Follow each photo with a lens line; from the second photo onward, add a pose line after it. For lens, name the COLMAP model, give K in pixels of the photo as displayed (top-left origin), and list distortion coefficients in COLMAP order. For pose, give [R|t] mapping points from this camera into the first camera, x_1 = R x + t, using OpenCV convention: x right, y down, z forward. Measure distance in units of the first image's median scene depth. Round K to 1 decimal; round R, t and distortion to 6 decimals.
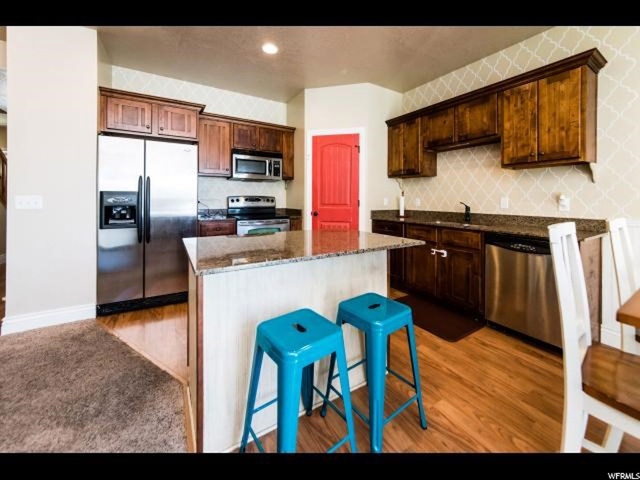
lens RADIAL K [[244.4, 0, 318.0], [0, 244.4, 197.0], [0, 0, 1]] dist [-0.000108, 0.000103]
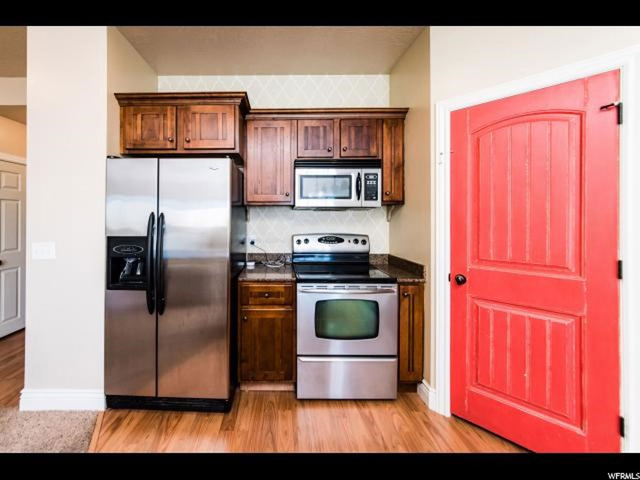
lens RADIAL K [[241.8, 0, 277.7], [0, 241.8, 218.1], [0, 0, 1]] dist [0.001129, 0.000700]
pose [[0.850861, -0.004353, -0.525372, -0.067665], [0.006182, 0.999979, 0.001727, -0.052968], [0.525354, -0.004717, 0.850871, 0.469830]]
